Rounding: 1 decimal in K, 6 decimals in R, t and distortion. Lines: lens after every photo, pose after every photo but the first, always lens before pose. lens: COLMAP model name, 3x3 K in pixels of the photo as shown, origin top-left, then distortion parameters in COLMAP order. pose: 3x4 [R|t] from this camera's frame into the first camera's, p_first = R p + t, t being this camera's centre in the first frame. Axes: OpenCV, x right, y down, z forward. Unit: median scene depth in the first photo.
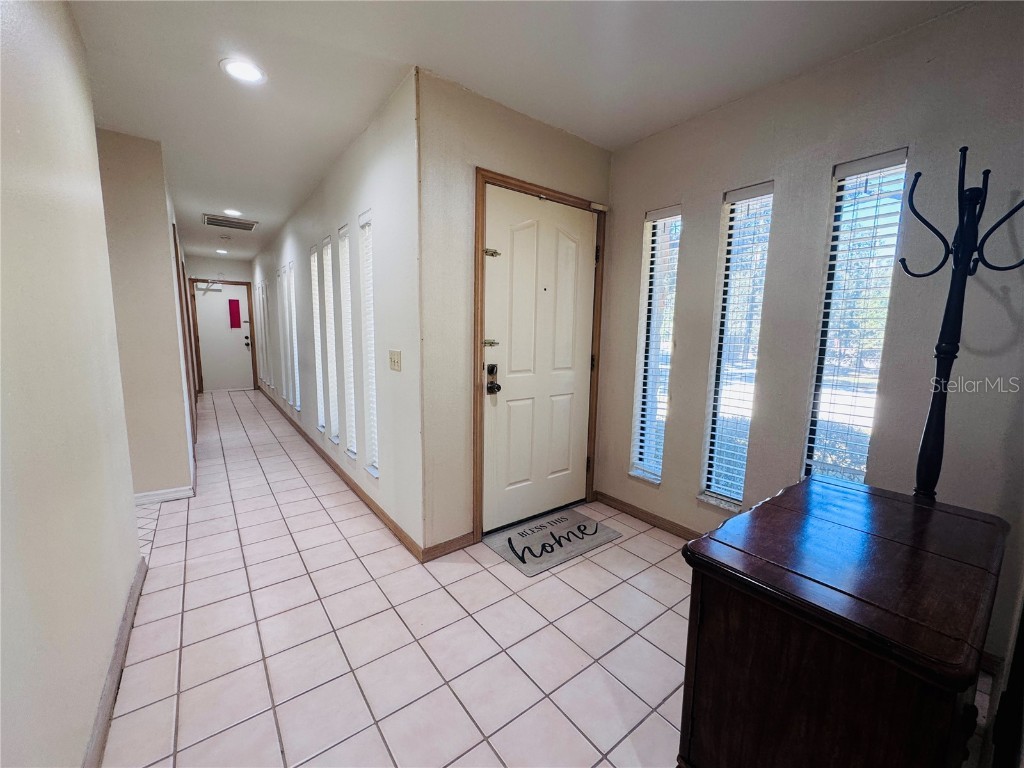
lens RADIAL K [[409.3, 0, 515.0], [0, 409.3, 382.8], [0, 0, 1]] dist [-0.001268, -0.000266]
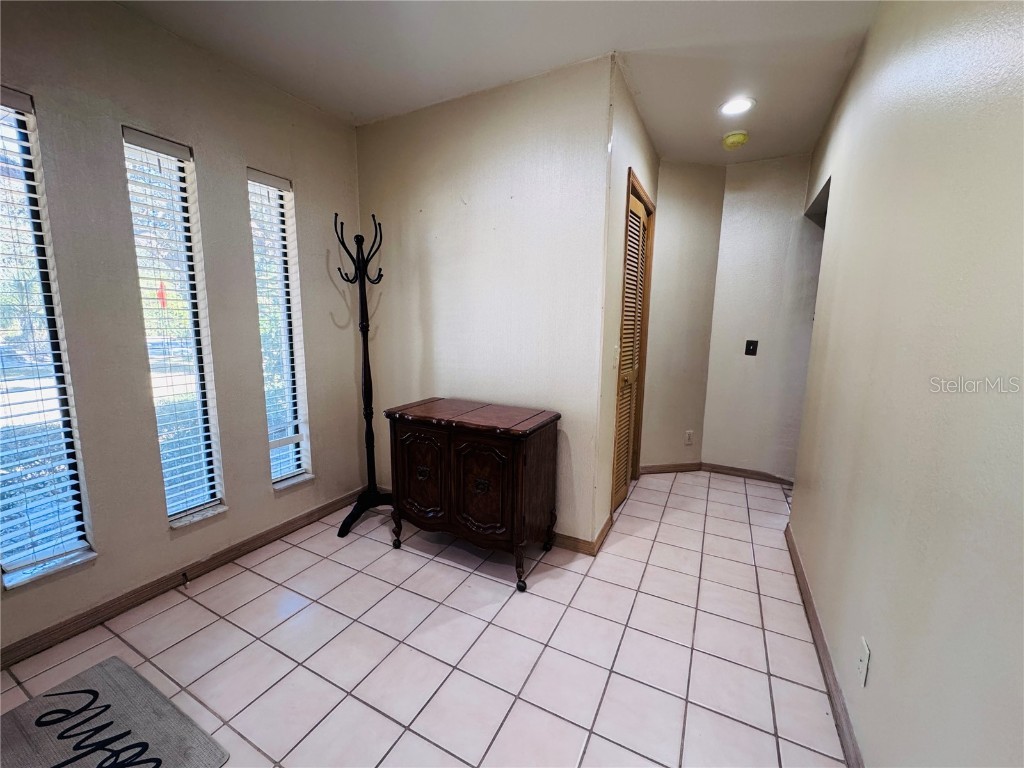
lens RADIAL K [[409.3, 0, 513.4], [0, 409.3, 384.9], [0, 0, 1]] dist [-0.001268, -0.000266]
pose [[-0.432236, -0.143548, 0.890262, -0.472334], [0.111149, 0.971240, 0.210570, -0.071654], [-0.894884, 0.189967, -0.403850, 0.679460]]
